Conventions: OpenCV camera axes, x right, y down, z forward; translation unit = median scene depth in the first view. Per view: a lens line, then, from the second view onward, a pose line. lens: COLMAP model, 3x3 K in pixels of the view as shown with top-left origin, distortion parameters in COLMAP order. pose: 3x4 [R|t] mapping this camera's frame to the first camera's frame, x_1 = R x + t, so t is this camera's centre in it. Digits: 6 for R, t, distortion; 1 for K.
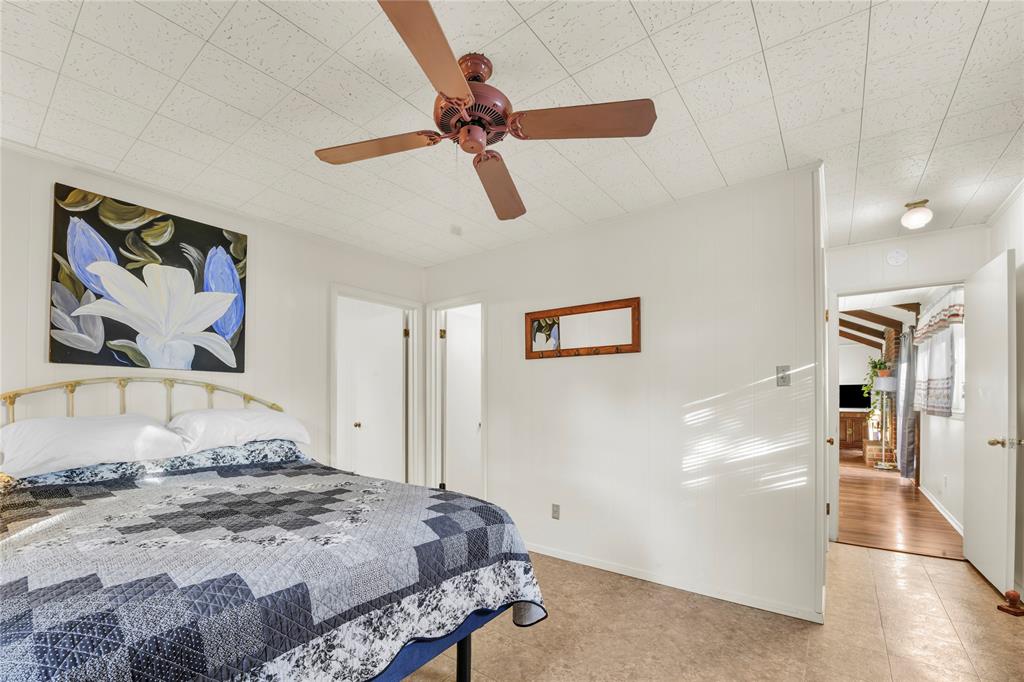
lens RADIAL K [[424.0, 0, 522.9], [0, 424.0, 398.3], [0, 0, 1]] dist [-0.026272, 0.001659]
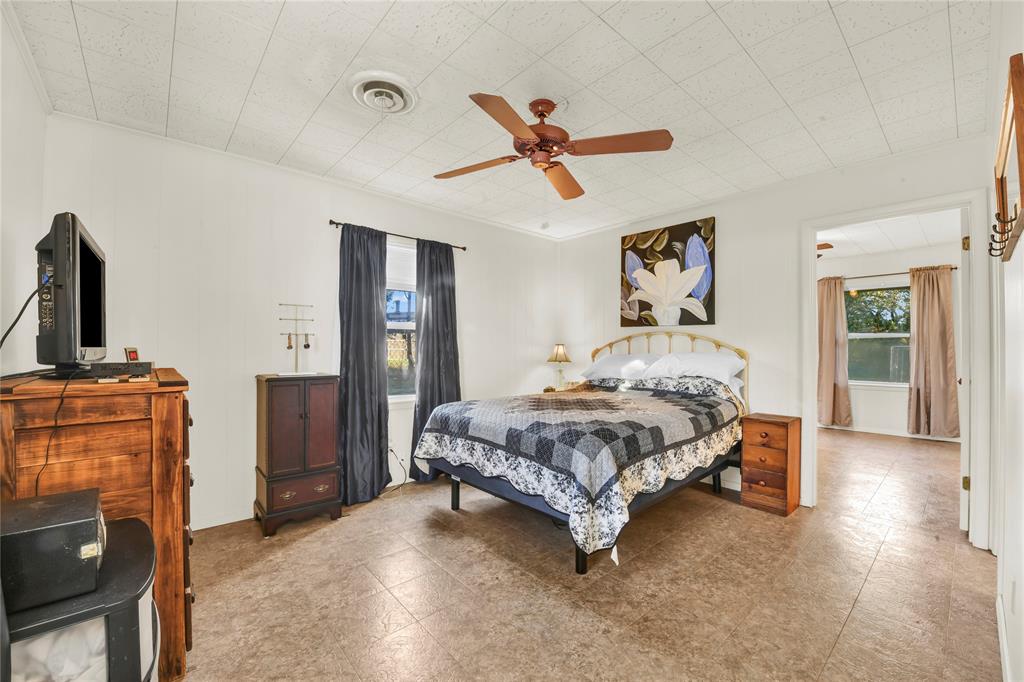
lens RADIAL K [[424.0, 0, 519.0], [0, 424.0, 346.3], [0, 0, 1]] dist [-0.026272, 0.001659]
pose [[-0.210378, -0.003560, -0.977614, 0.900665], [0.000662, 0.999993, -0.003784, 0.013411], [0.977620, -0.001443, -0.210374, 0.867492]]
